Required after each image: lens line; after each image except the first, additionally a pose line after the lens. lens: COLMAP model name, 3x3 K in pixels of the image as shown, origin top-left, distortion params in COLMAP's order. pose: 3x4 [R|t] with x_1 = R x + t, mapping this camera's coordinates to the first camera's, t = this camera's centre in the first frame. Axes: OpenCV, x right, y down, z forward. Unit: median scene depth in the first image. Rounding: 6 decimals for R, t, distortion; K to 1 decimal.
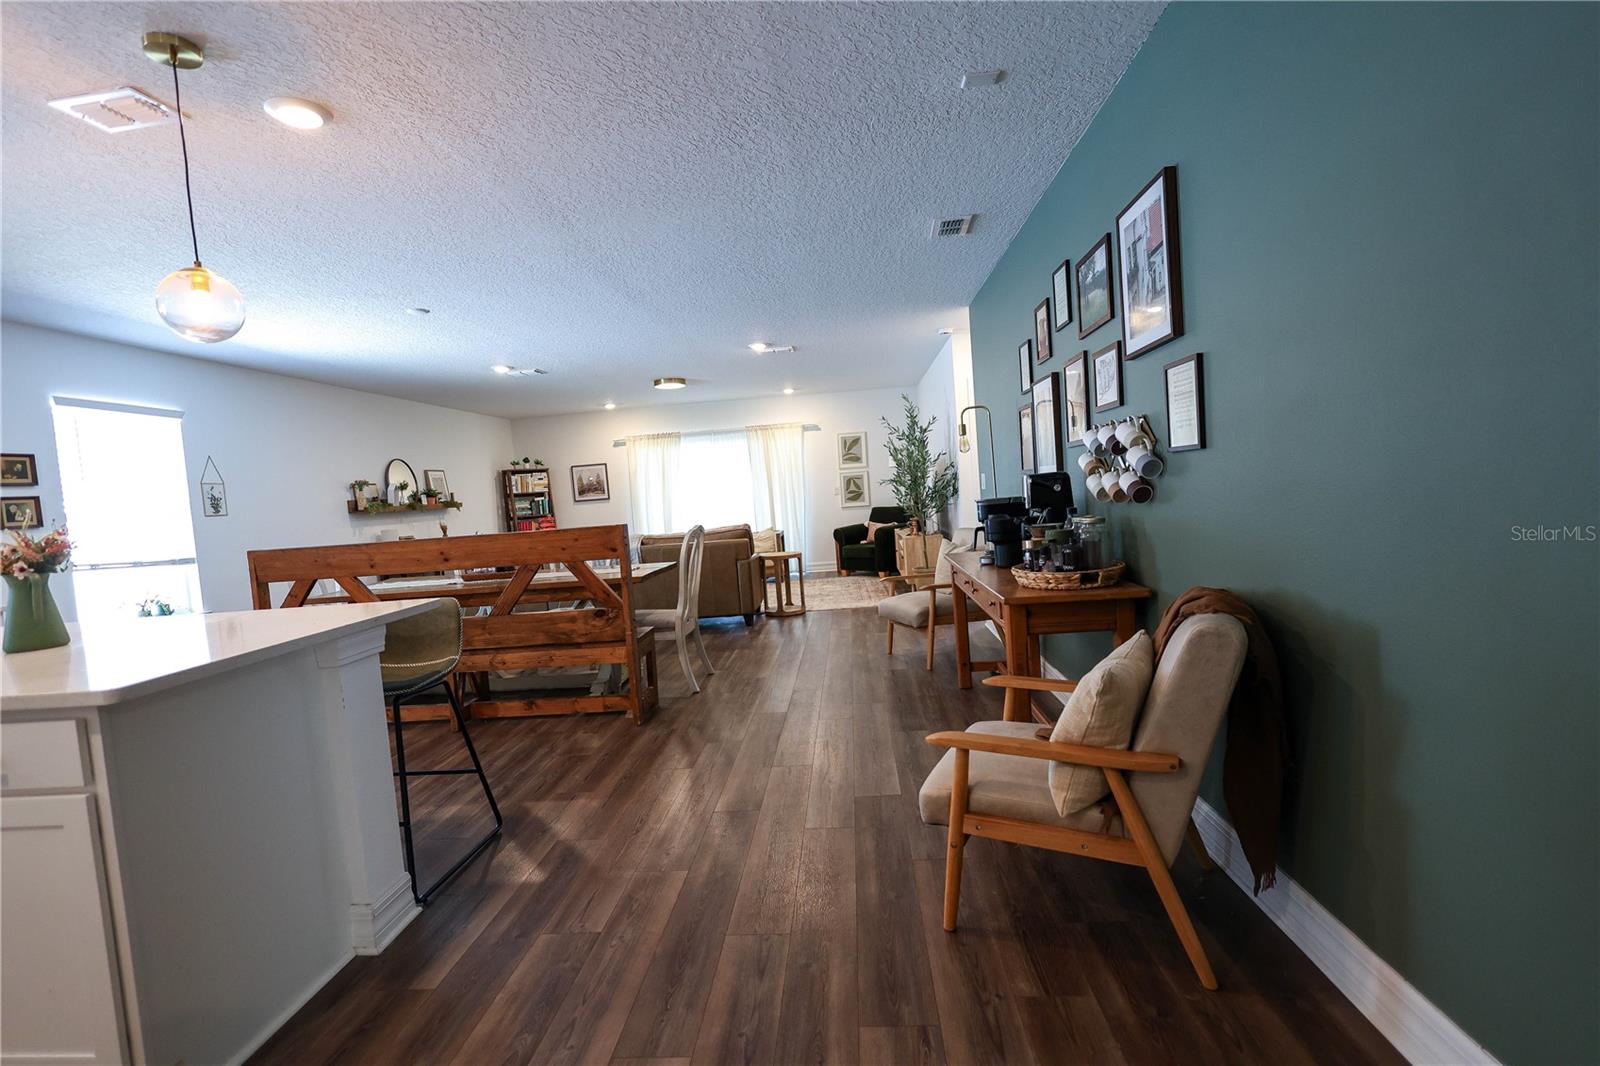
lens RADIAL K [[735.5, 0, 793.1], [0, 735.5, 533.3], [0, 0, 1]] dist [-0.004775, 0.001919]
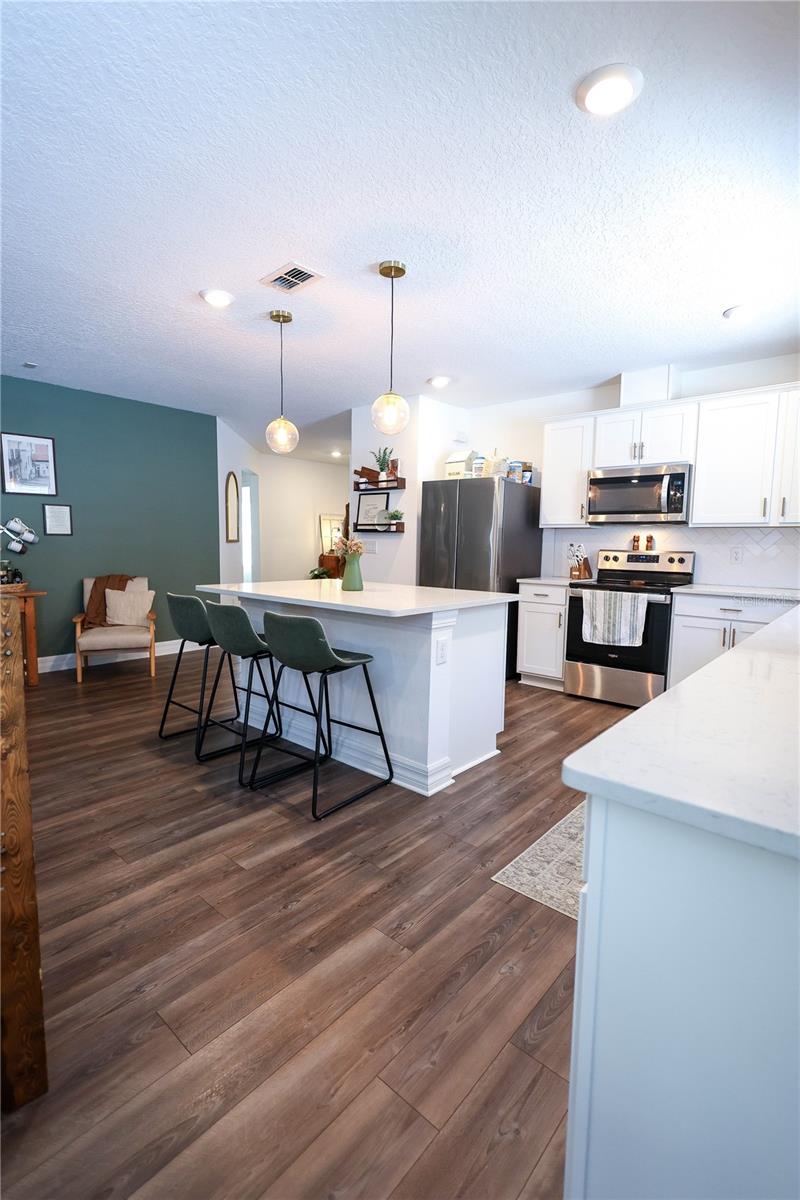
lens RADIAL K [[551.6, 0, 404.0], [0, 551.6, 602.7], [0, 0, 1]] dist [-0.004775, 0.001919]
pose [[-0.802535, -0.002443, 0.596600, -0.621852], [0.079475, 0.990641, 0.110965, 0.006751], [-0.591288, 0.136468, -0.794830, 0.647131]]
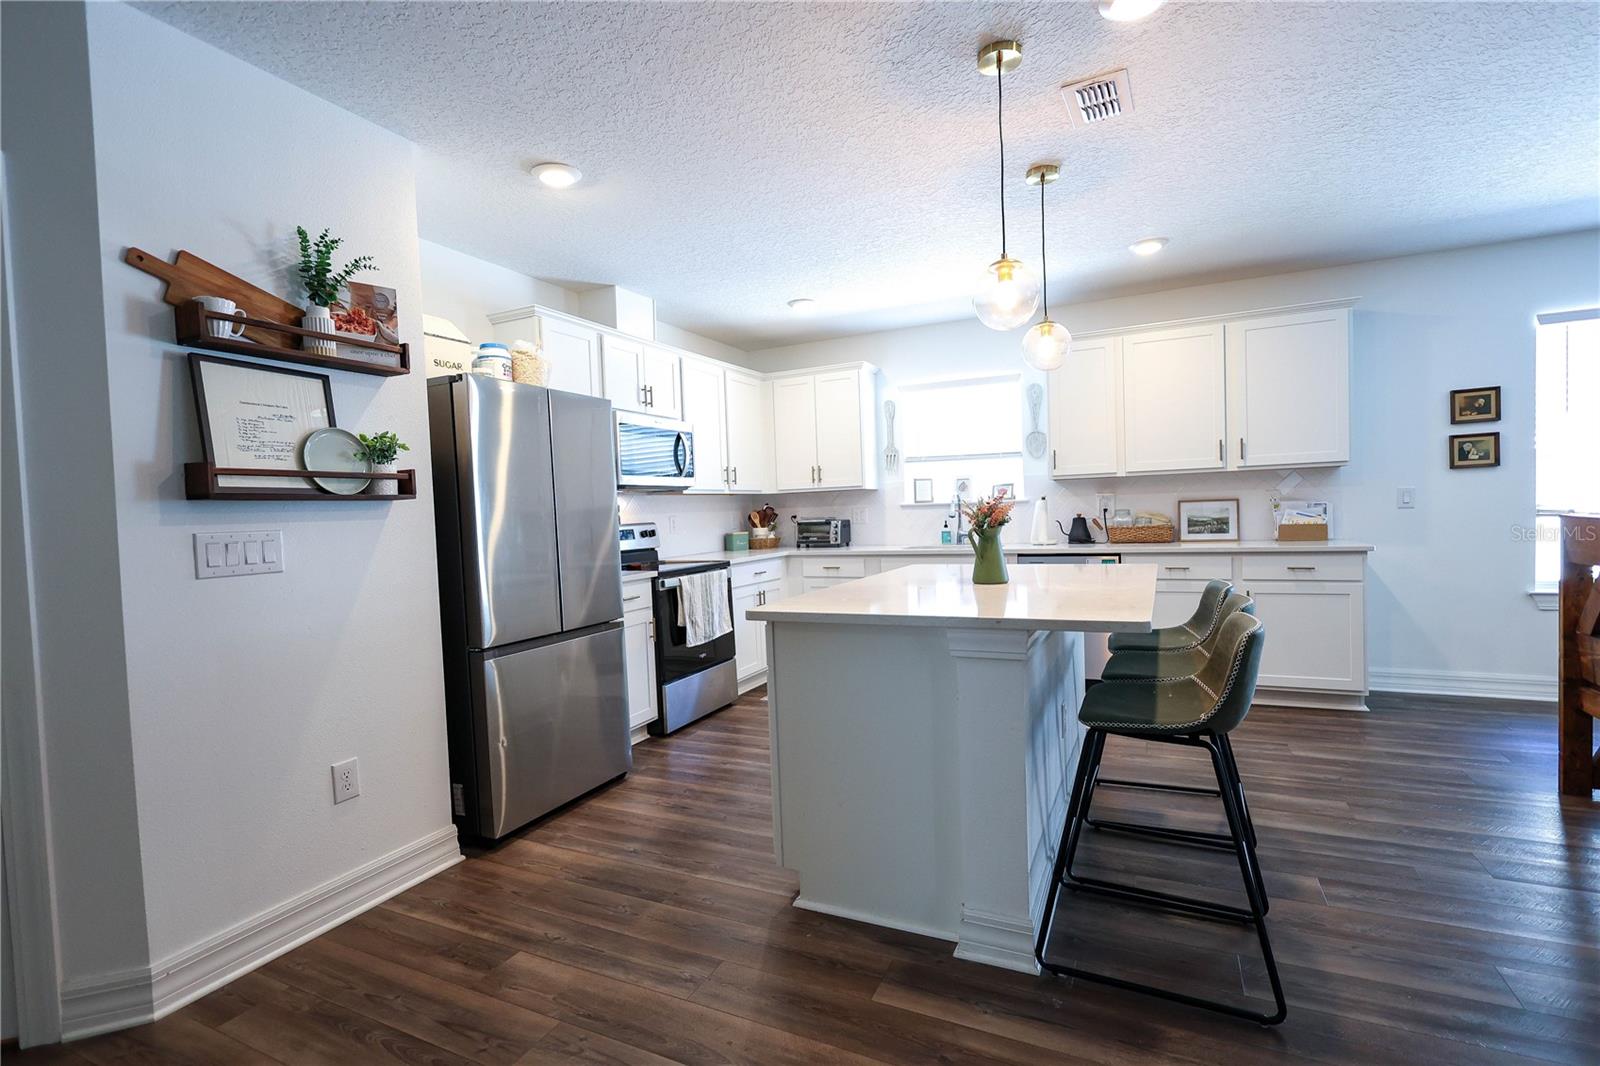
lens RADIAL K [[735.5, 0, 802.7], [0, 735.5, 538.2], [0, 0, 1]] dist [-0.004775, 0.001919]
pose [[-0.361005, 0.124676, -0.924192, 0.099693], [0.010820, 0.991516, 0.129532, -0.030738], [0.932501, 0.036762, -0.359292, 0.338699]]
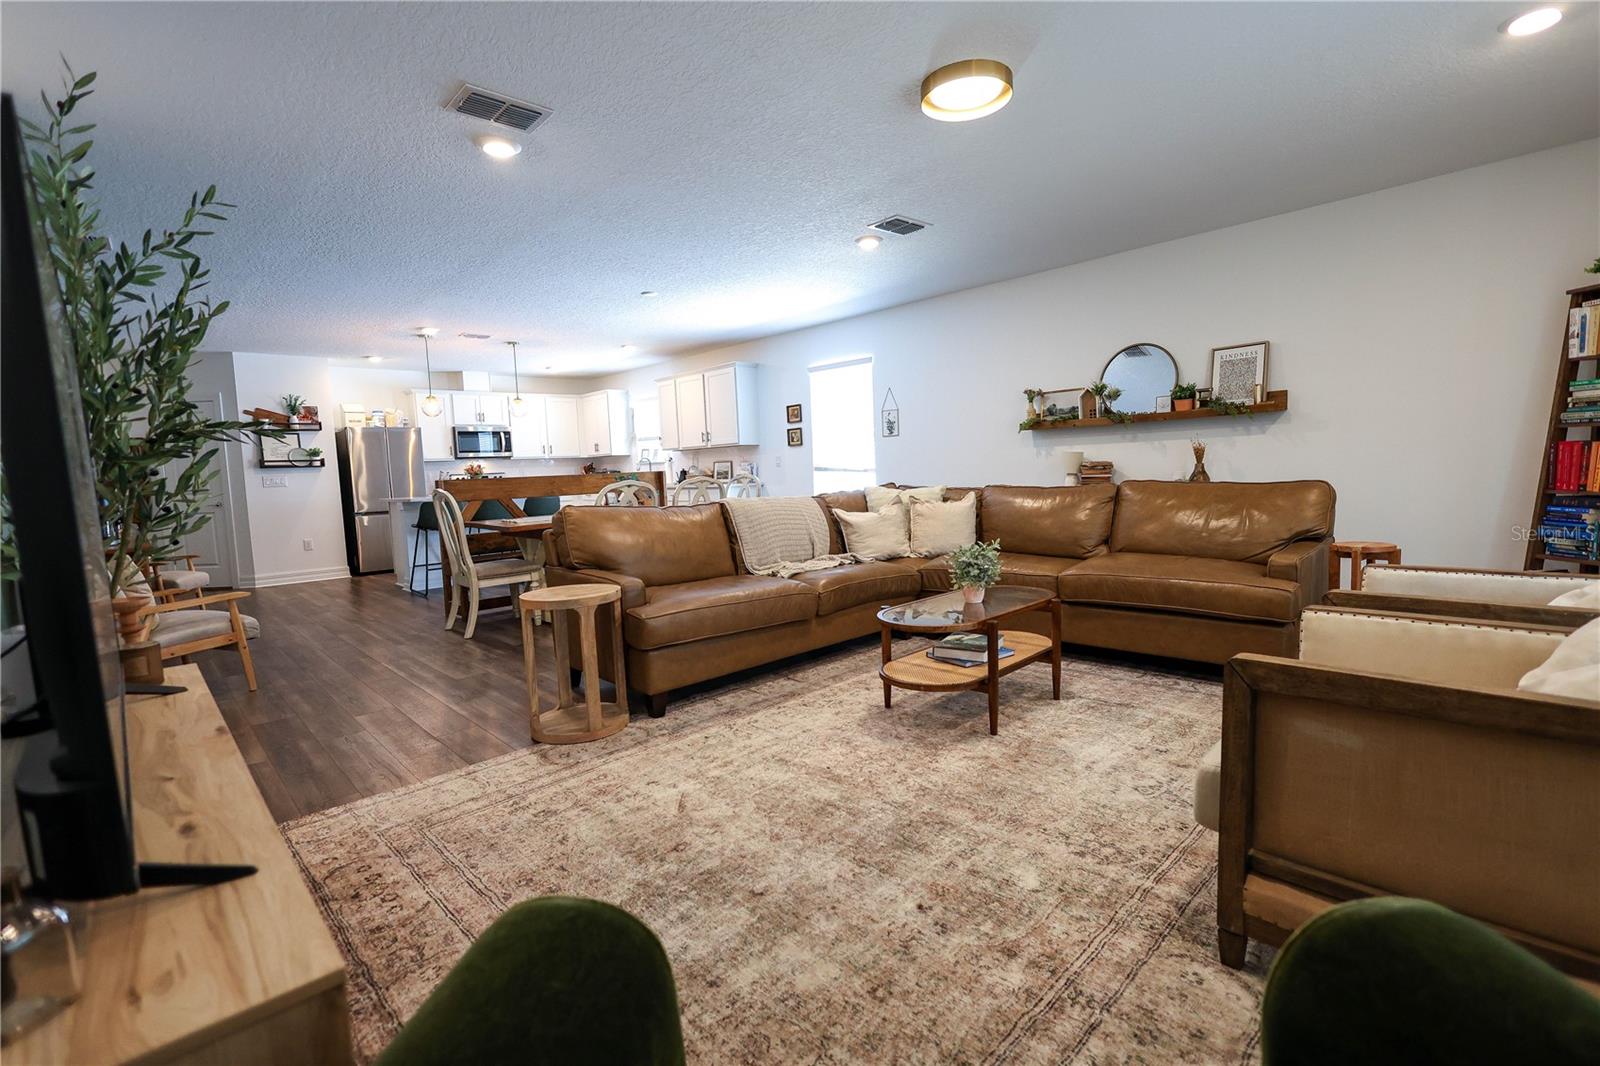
lens RADIAL K [[735.5, 0, 802.8], [0, 735.5, 533.4], [0, 0, 1]] dist [-0.004775, 0.001919]
pose [[-0.672226, 0.166975, -0.721270, 0.204074], [0.048481, 0.982072, 0.182167, -0.080933], [0.738757, 0.087489, -0.668270, 1.453653]]
